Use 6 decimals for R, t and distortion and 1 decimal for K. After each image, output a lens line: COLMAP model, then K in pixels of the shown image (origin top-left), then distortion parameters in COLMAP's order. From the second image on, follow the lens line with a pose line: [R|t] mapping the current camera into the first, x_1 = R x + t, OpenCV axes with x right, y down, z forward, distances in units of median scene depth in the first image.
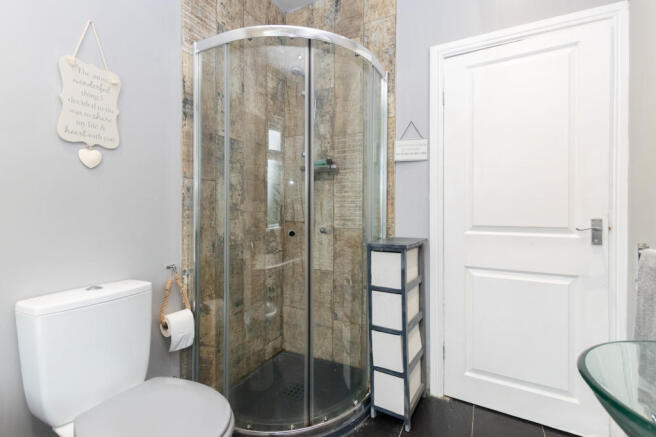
lens RADIAL K [[283.7, 0, 327.6], [0, 283.7, 215.1], [0, 0, 1]] dist [-0.000078, 0.000037]
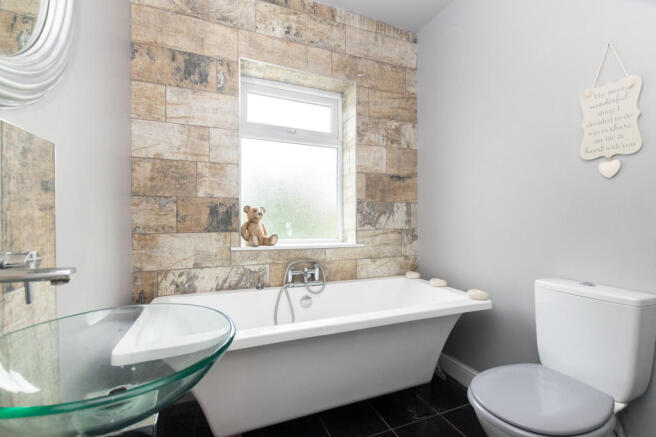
lens RADIAL K [[283.7, 0, 328.5], [0, 283.7, 219.8], [0, 0, 1]] dist [-0.000078, 0.000037]
pose [[-0.643000, -0.000200, -0.765866, 0.686907], [-0.000146, 1.000000, -0.000138, -0.004407], [0.765866, 0.000023, -0.643001, 0.871369]]
